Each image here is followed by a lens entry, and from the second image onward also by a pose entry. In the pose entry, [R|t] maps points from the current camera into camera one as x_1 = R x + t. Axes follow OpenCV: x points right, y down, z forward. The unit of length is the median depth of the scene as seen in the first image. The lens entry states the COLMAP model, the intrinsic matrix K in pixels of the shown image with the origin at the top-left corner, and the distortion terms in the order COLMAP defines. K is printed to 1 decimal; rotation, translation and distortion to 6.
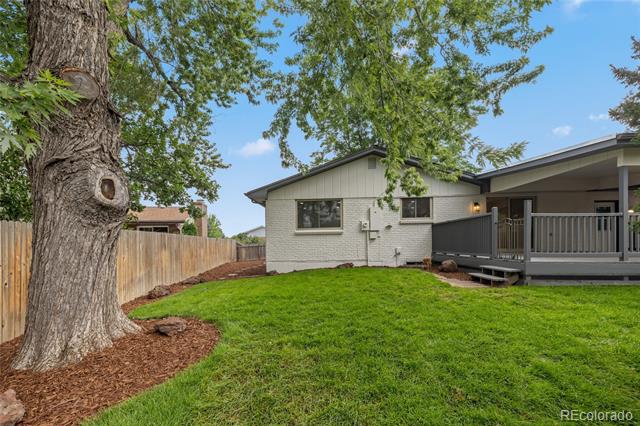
lens RADIAL K [[270.3, 0, 316.4], [0, 270.3, 244.7], [0, 0, 1]] dist [0.002059, 0.000784]
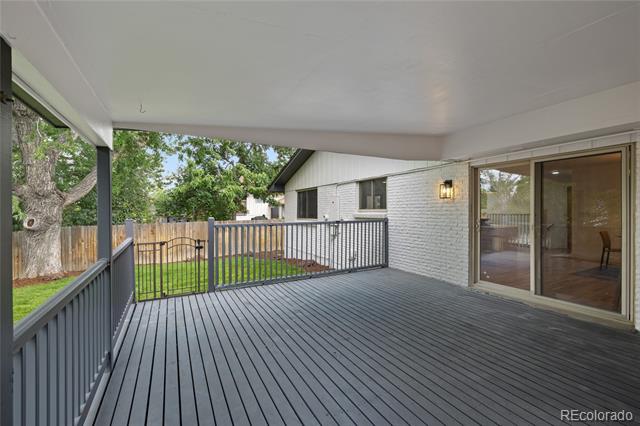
lens RADIAL K [[270.3, 0, 321.8], [0, 270.3, 211.9], [0, 0, 1]] dist [0.002059, 0.000784]
pose [[0.503240, 0.021234, -0.863886, 0.898389], [-0.010557, 0.999775, 0.018425, -0.106724], [0.864082, -0.000152, 0.503351, 0.571206]]
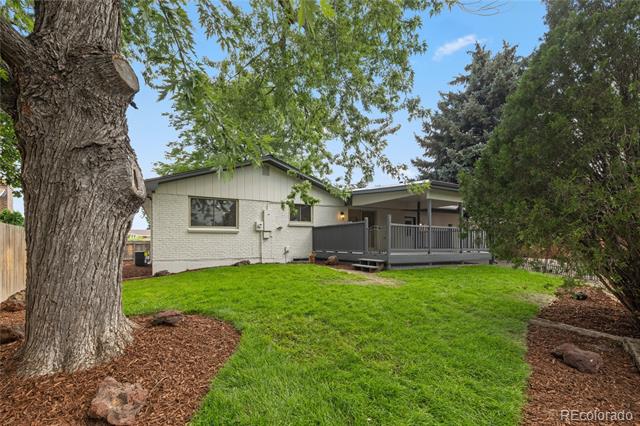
lens RADIAL K [[270.3, 0, 313.4], [0, 270.3, 240.5], [0, 0, 1]] dist [0.002059, 0.000784]
pose [[0.861307, 0.016770, 0.507809, -0.186944], [-0.007047, 0.999753, -0.021065, 0.008814], [-0.508037, 0.014565, 0.861212, -0.047800]]
